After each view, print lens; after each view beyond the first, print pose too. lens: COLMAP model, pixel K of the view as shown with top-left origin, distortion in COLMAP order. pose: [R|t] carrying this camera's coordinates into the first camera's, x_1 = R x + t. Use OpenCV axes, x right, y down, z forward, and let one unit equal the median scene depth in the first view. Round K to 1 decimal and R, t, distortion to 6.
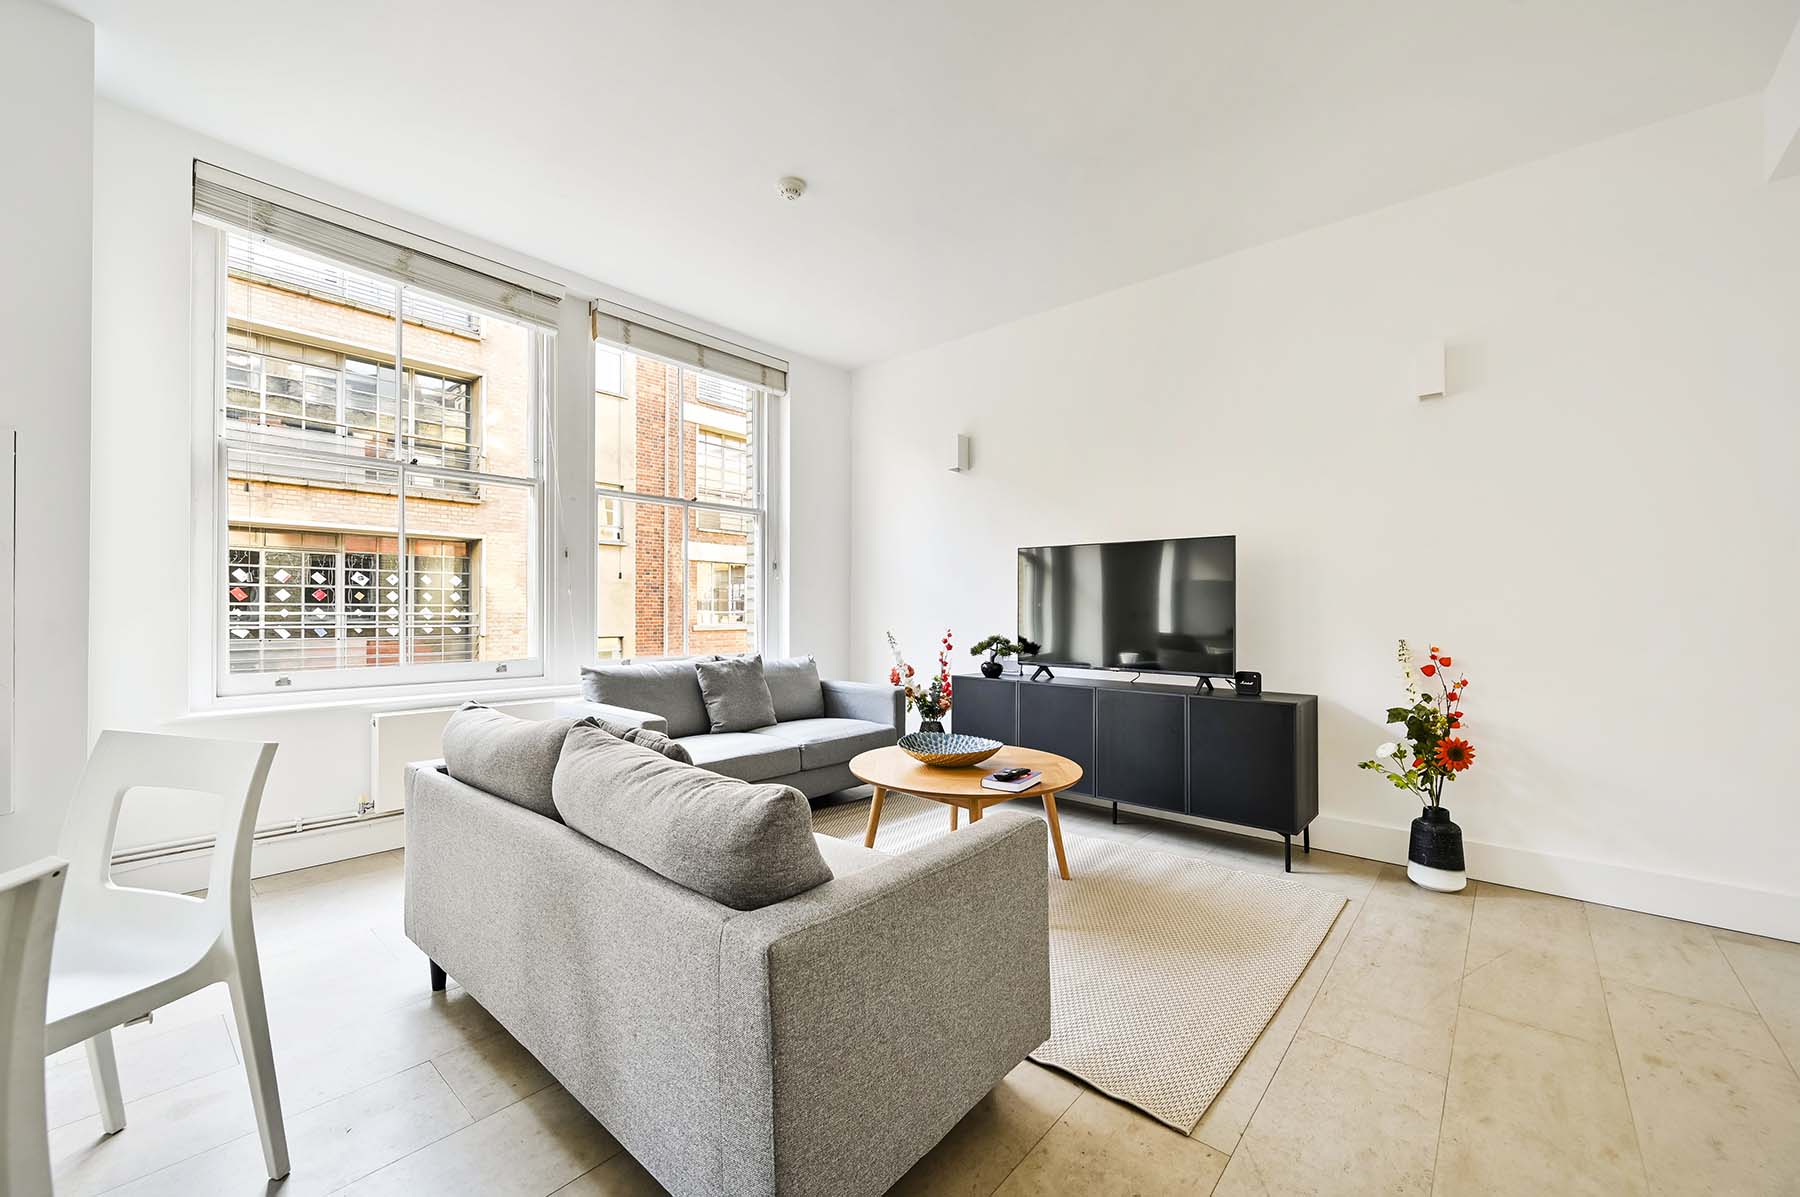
lens RADIAL K [[709.9, 0, 897.8], [0, 709.9, 600.4], [0, 0, 1]] dist [-0.002531, -0.000495]
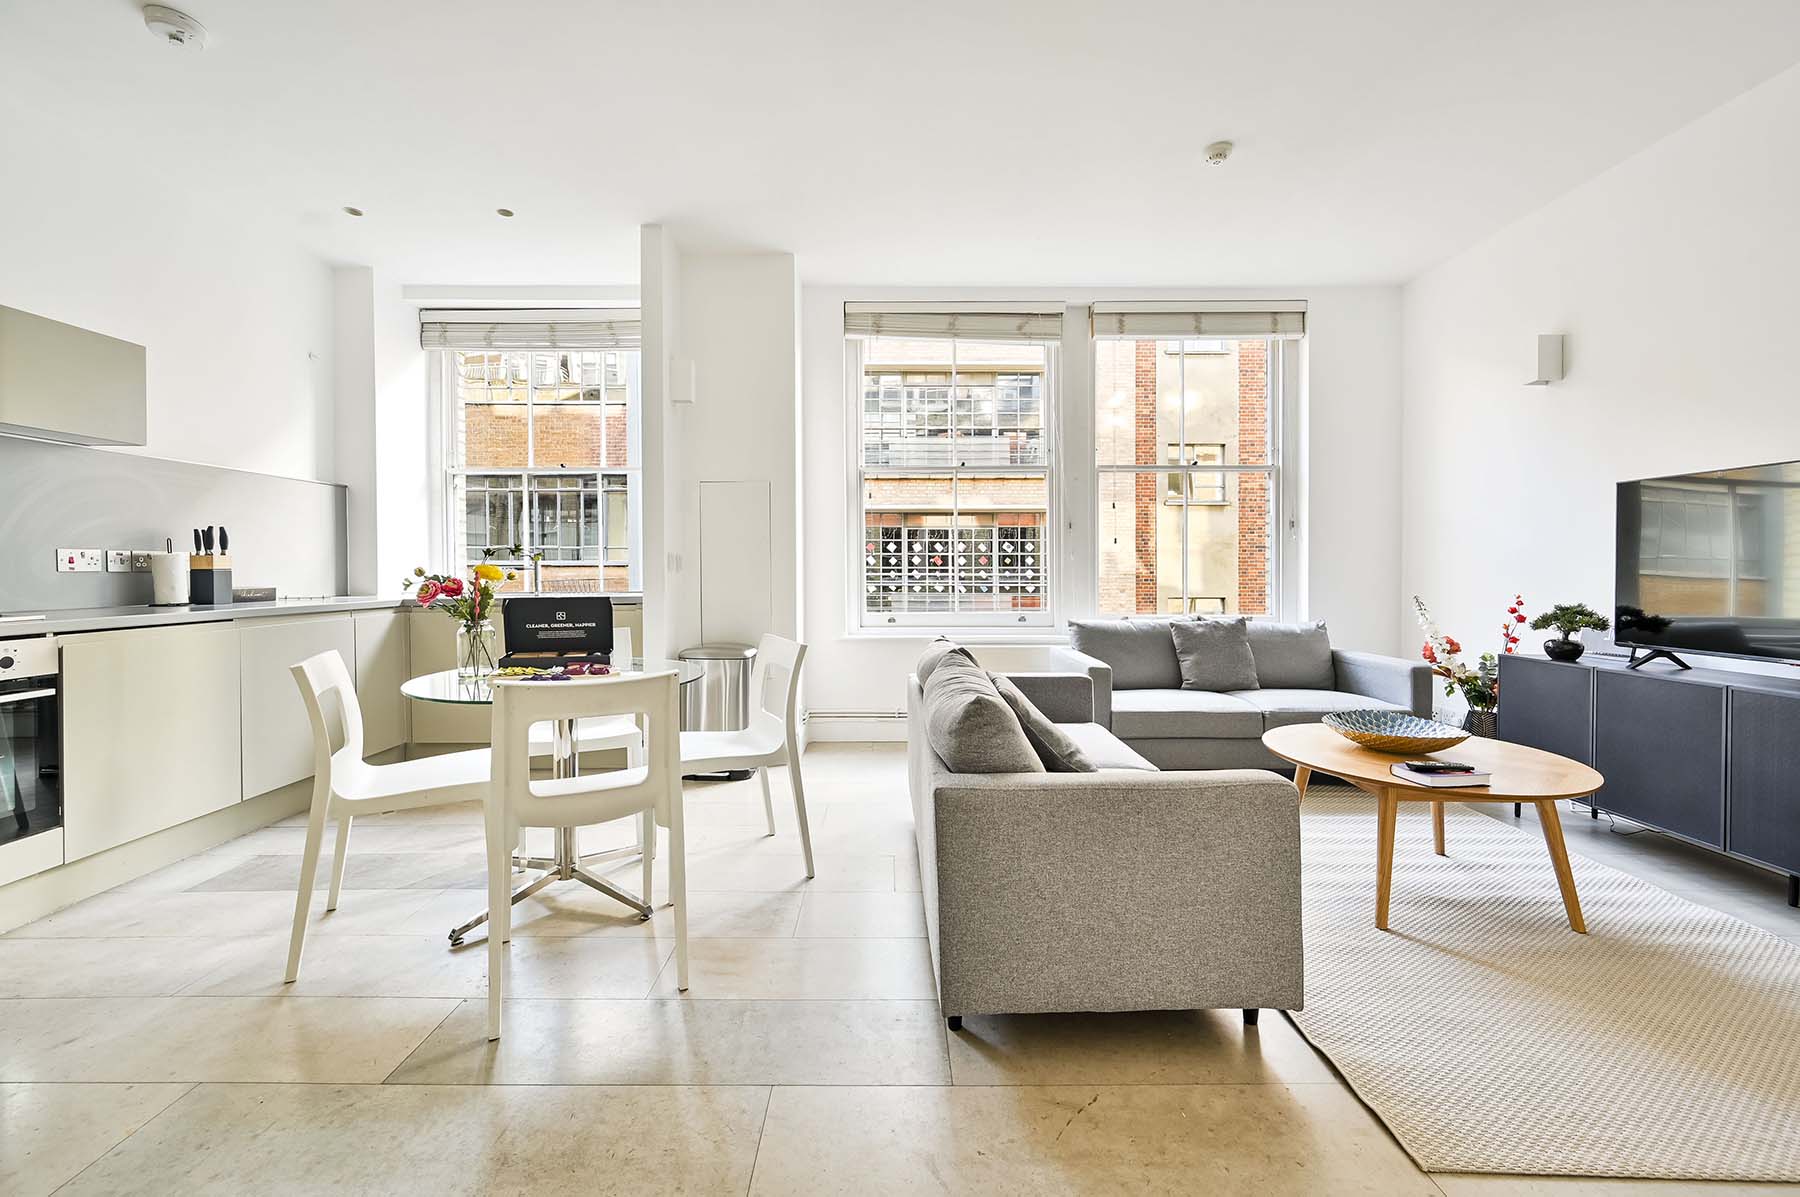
lens RADIAL K [[709.9, 0, 880.1], [0, 709.9, 579.4], [0, 0, 1]] dist [-0.002531, -0.000495]
pose [[0.648811, 0.005181, -0.760932, 0.208946], [0.014518, 0.999711, 0.019186, -0.001735], [0.760811, -0.023495, 0.648548, -0.021896]]
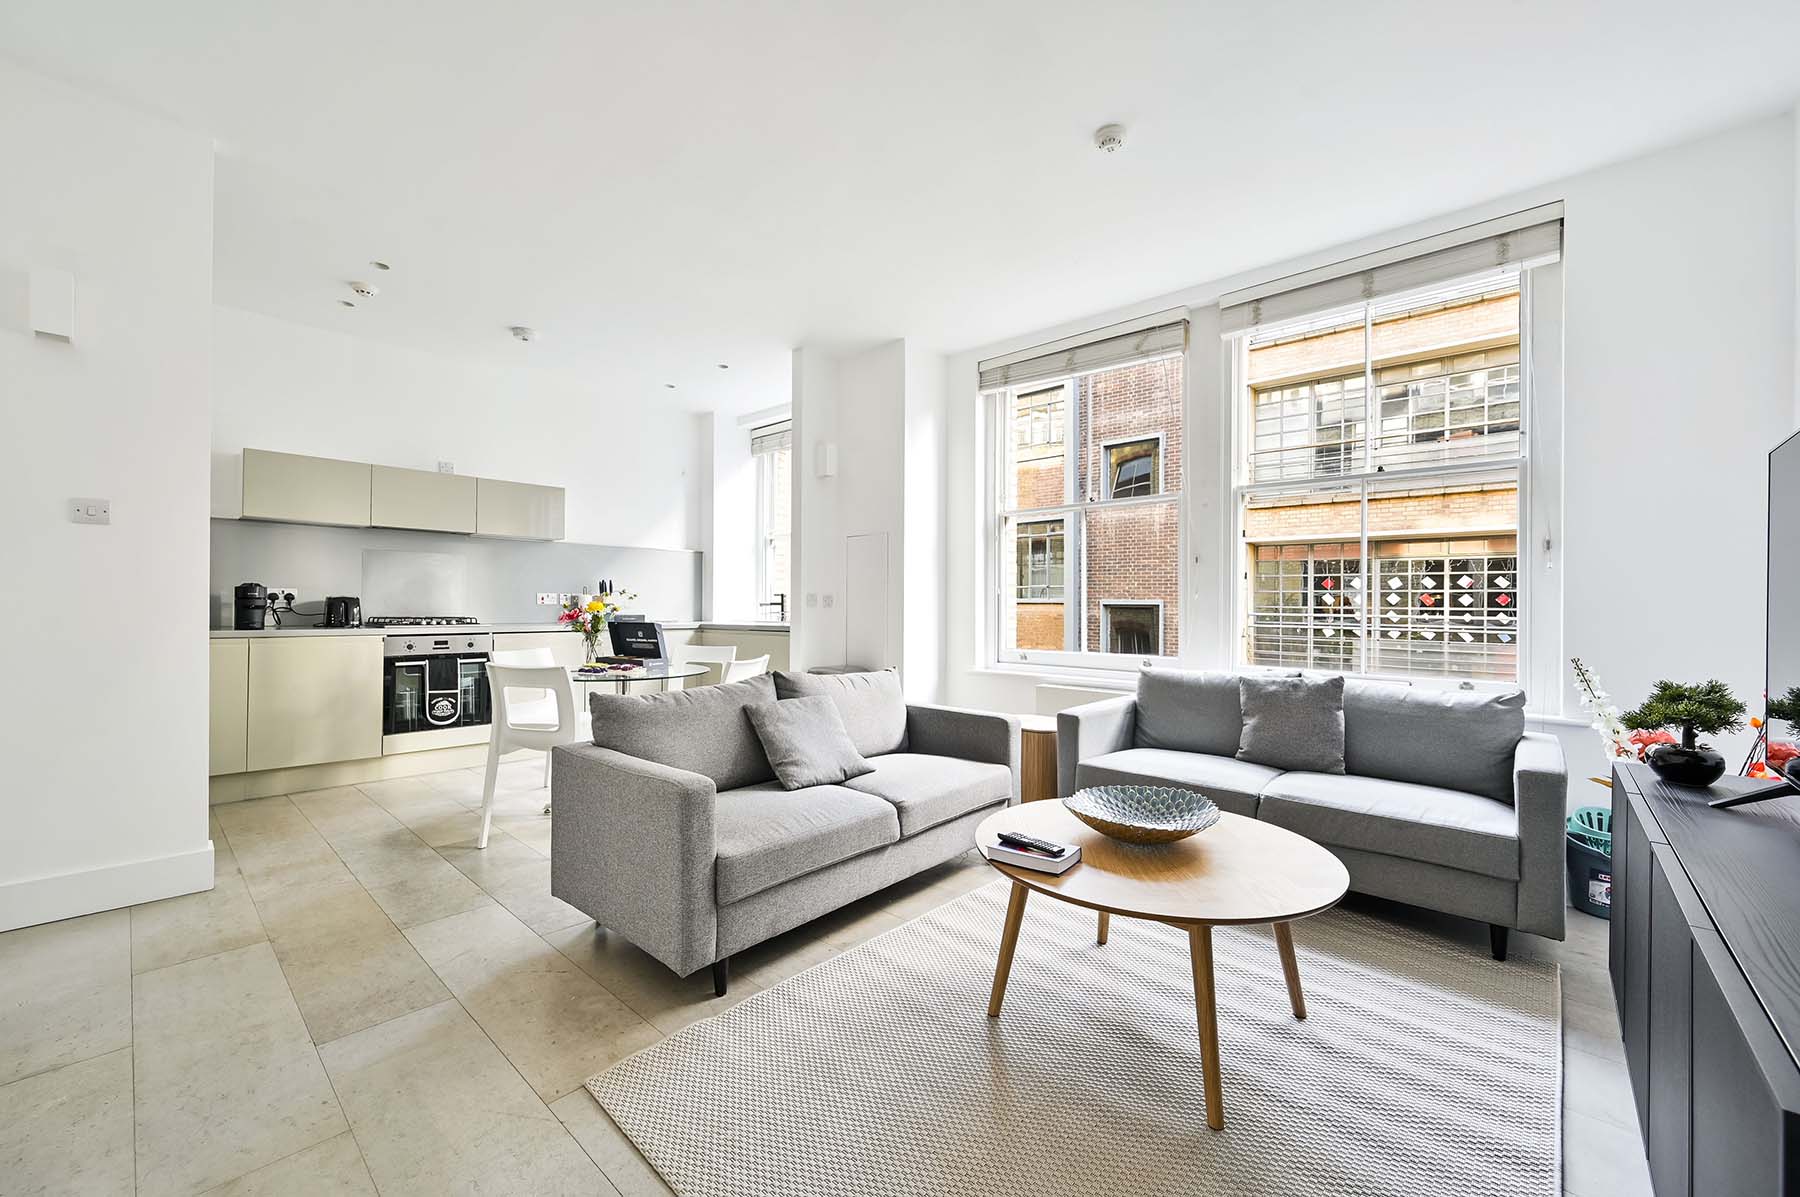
lens RADIAL K [[709.9, 0, 890.3], [0, 709.9, 598.9], [0, 0, 1]] dist [-0.002531, -0.000495]
pose [[-0.034120, -0.014542, -0.999312, 0.510088], [0.004934, 0.999879, -0.014719, 0.005086], [0.999406, -0.005433, -0.034044, 0.513654]]
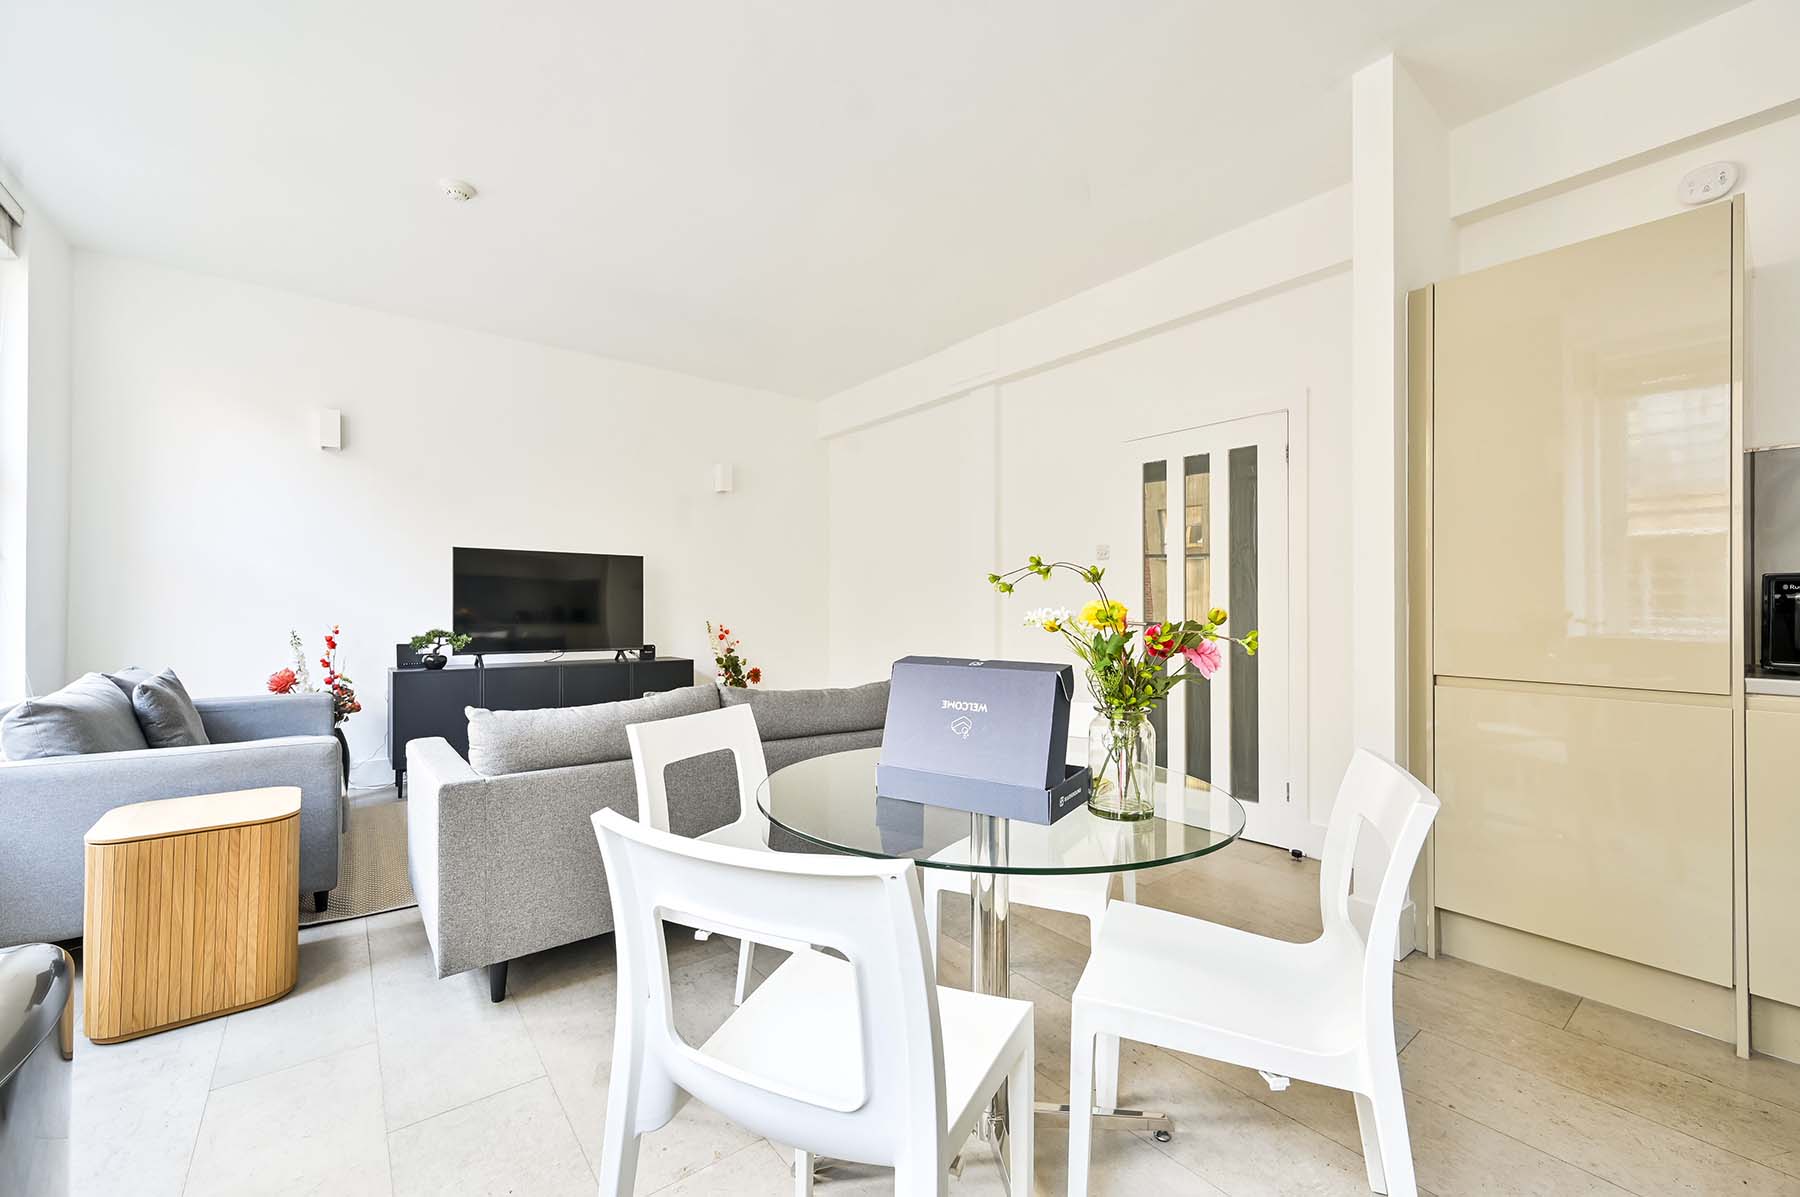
lens RADIAL K [[709.9, 0, 887.4], [0, 709.9, 602.1], [0, 0, 1]] dist [-0.002531, -0.000495]
pose [[0.186730, 0.000704, 0.982411, -0.696925], [-0.020563, 0.999783, 0.003192, -0.007424], [-0.982196, -0.020797, 0.186704, 0.138741]]
